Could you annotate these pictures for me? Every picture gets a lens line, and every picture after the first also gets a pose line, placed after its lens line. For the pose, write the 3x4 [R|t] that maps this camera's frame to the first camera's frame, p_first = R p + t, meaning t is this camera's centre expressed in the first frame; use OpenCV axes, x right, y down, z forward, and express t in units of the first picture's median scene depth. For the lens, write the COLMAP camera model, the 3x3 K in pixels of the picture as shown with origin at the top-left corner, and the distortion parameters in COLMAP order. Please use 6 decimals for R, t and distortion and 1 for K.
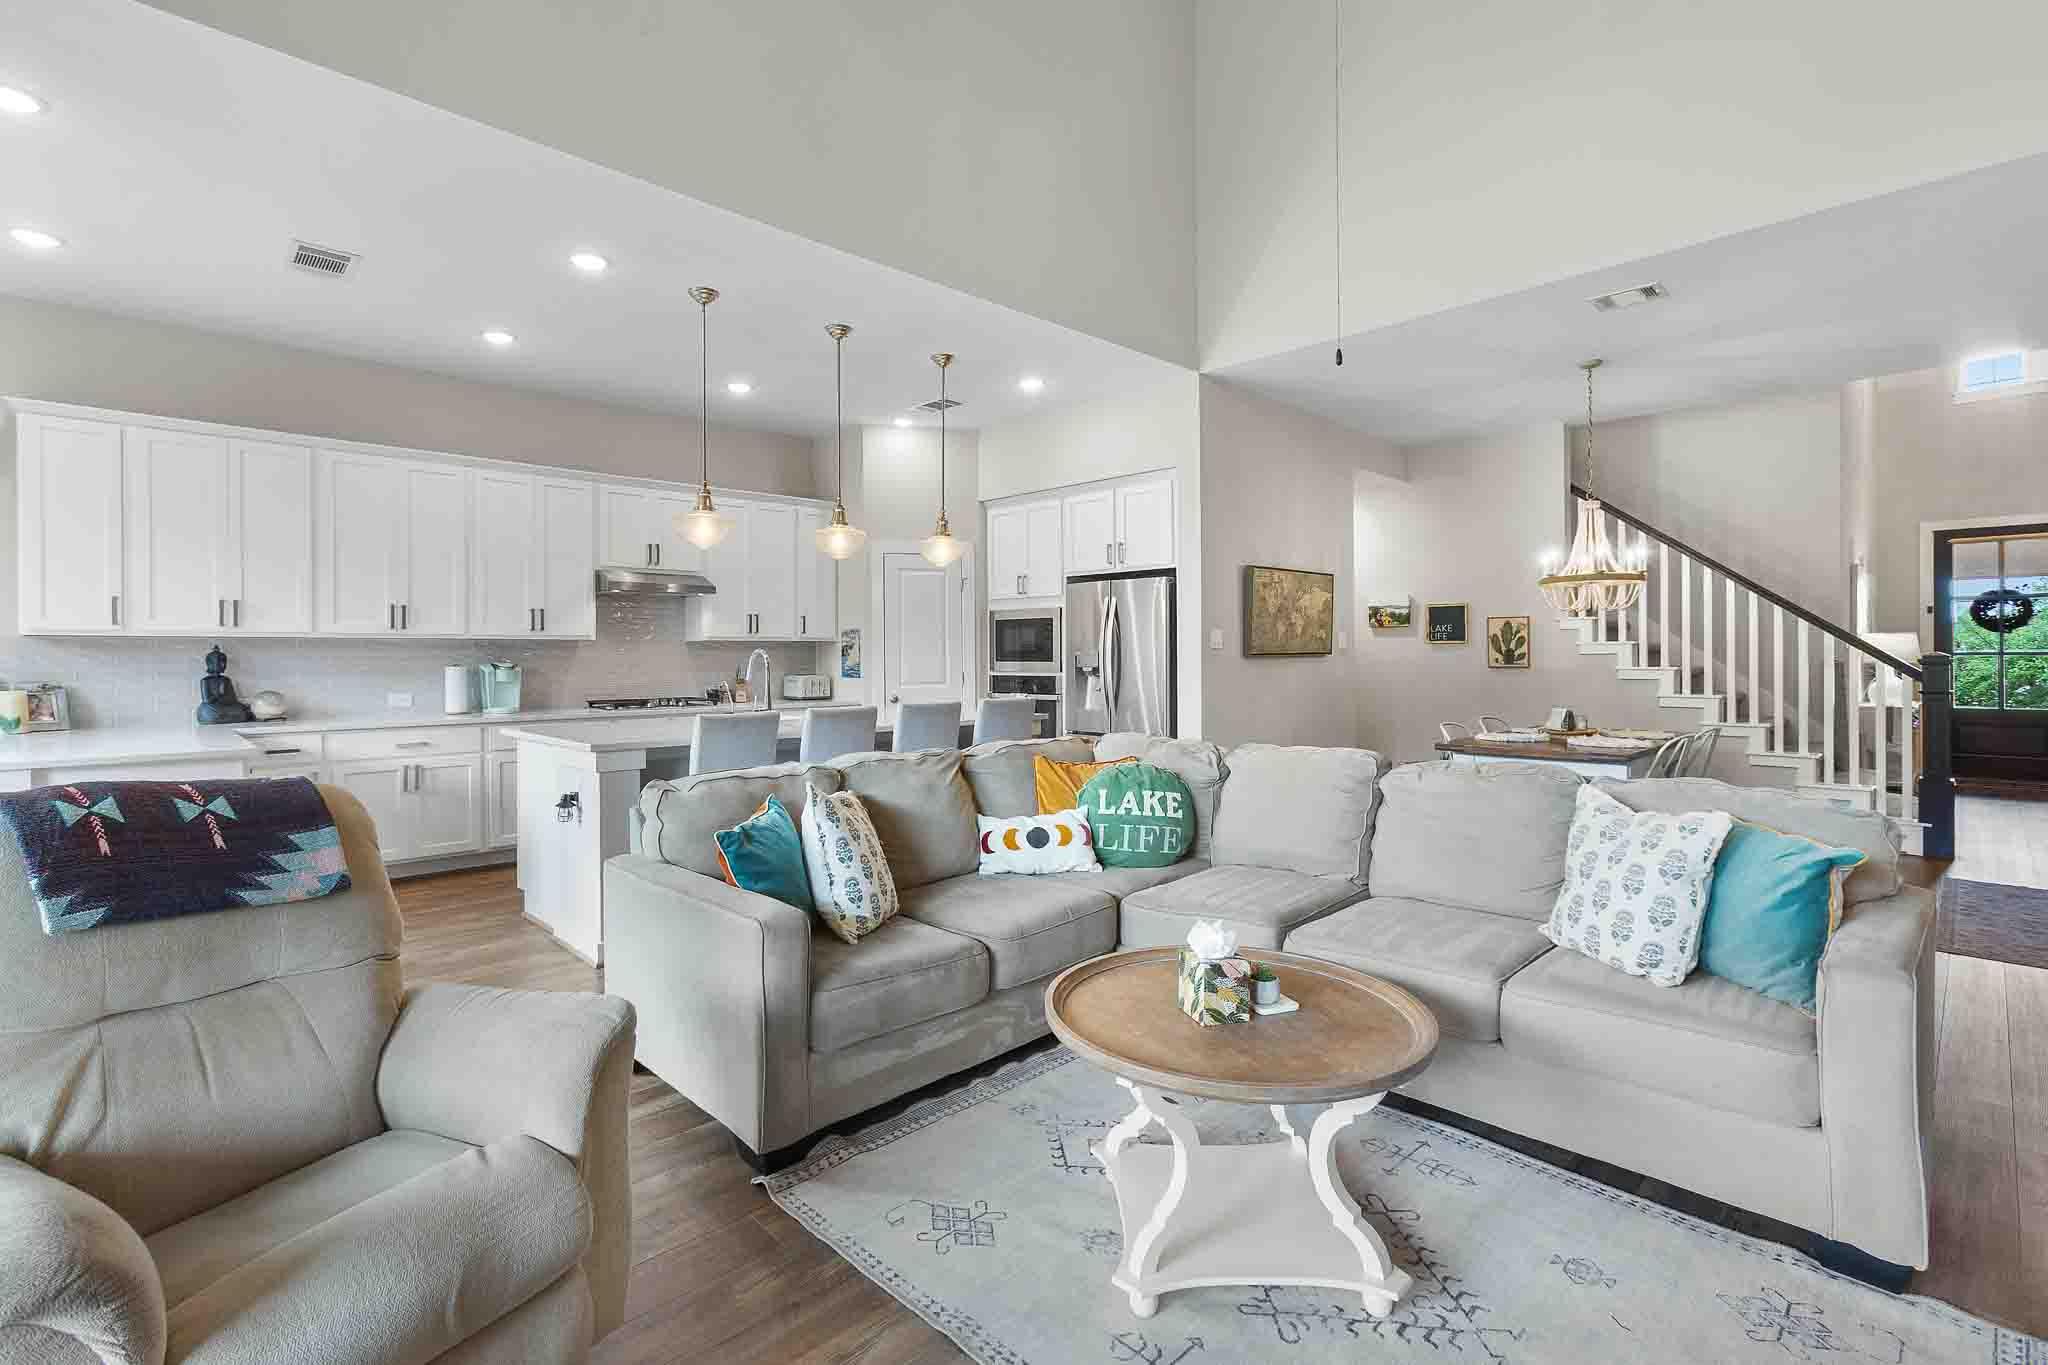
lens RADIAL K [[931.1, 0, 992.0], [0, 931.1, 659.0], [0, 0, 1]] dist [-0.004457, 0.004387]
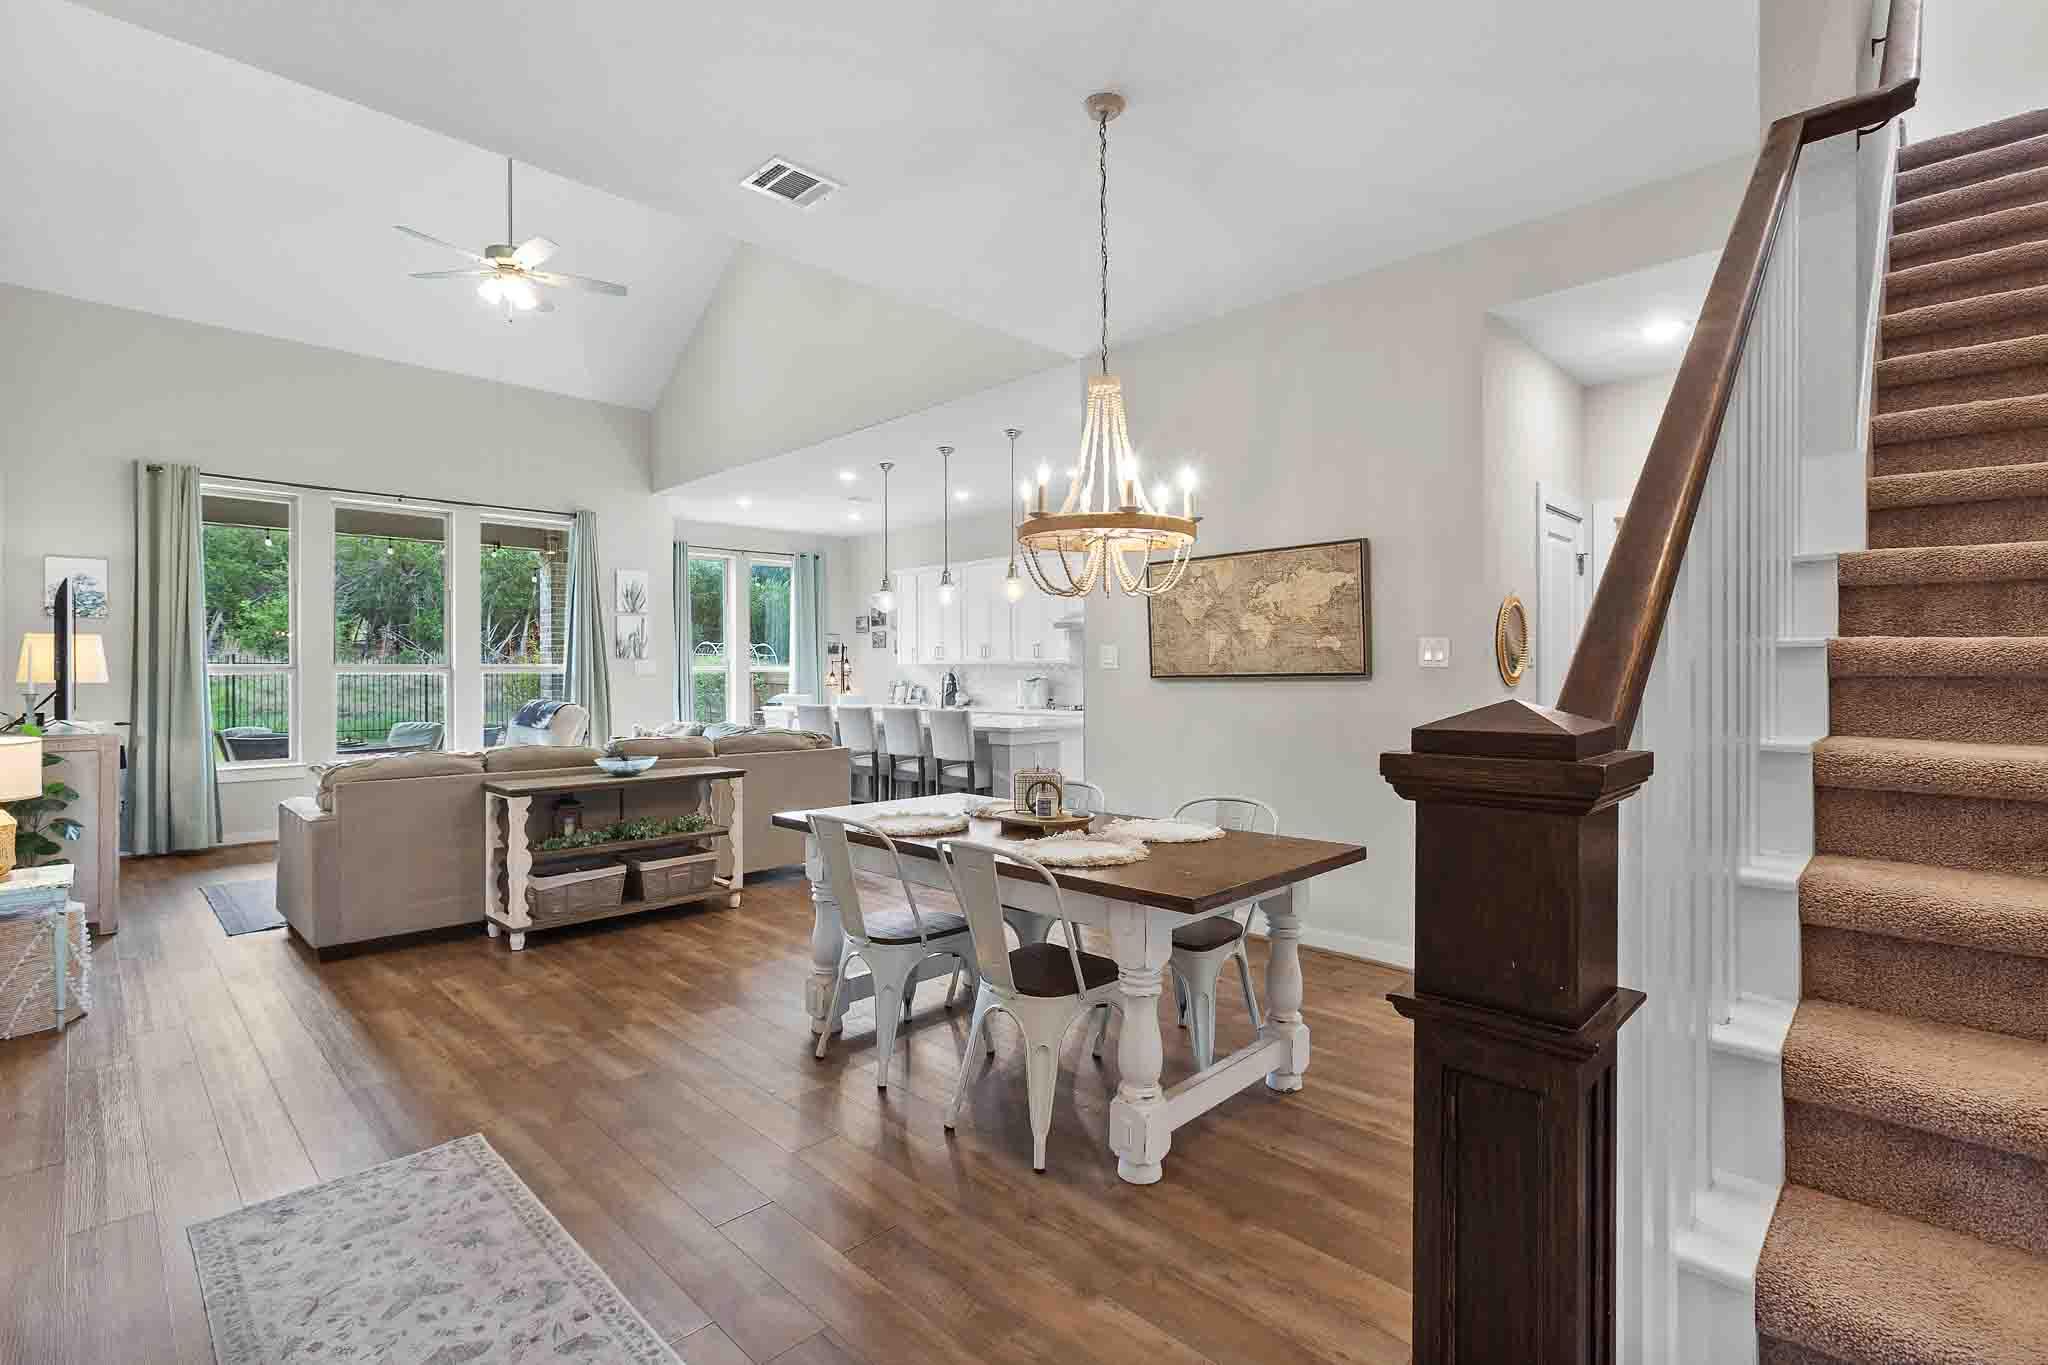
lens RADIAL K [[947.7, 0, 998.6], [0, 947.7, 672.4], [0, 0, 1]] dist [0.003798, 0.000385]
pose [[0.020321, 0.003822, -0.999786, 1.000305], [-0.002859, 0.999989, 0.003764, -0.010327], [0.999789, 0.002782, 0.020332, 0.801164]]
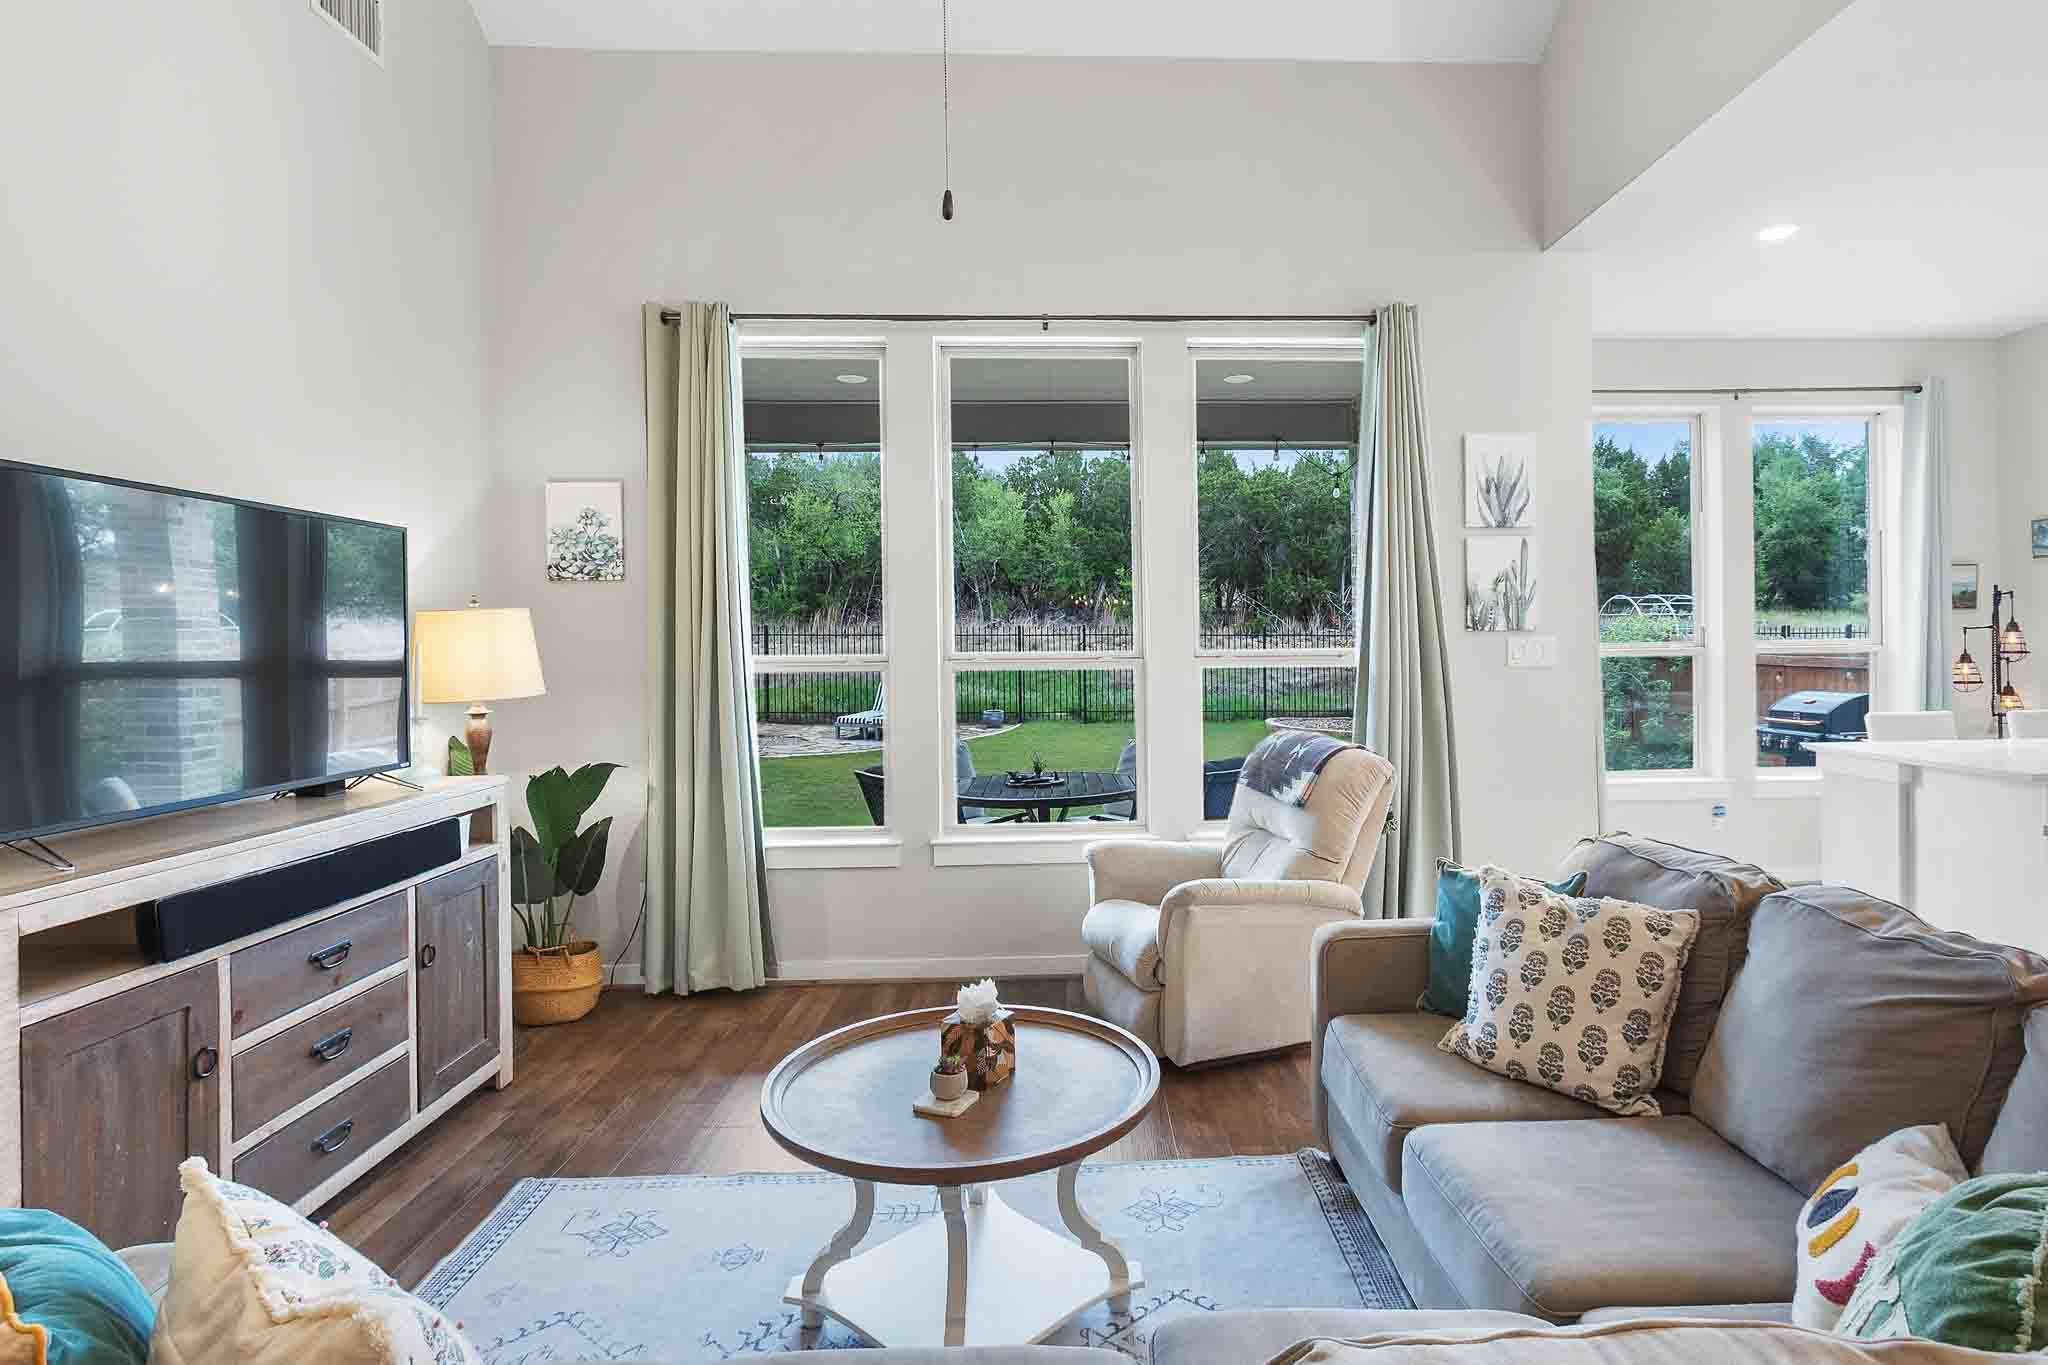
lens RADIAL K [[1063.8, 0, 1109.0], [0, 1063.8, 637.3], [0, 0, 1]] dist [-0.000898, -0.000117]
pose [[-0.649577, 0.009410, -0.760238, 0.301994], [0.008681, 0.999950, 0.004960, -0.025759], [0.760246, -0.003378, -0.649626, 0.551549]]
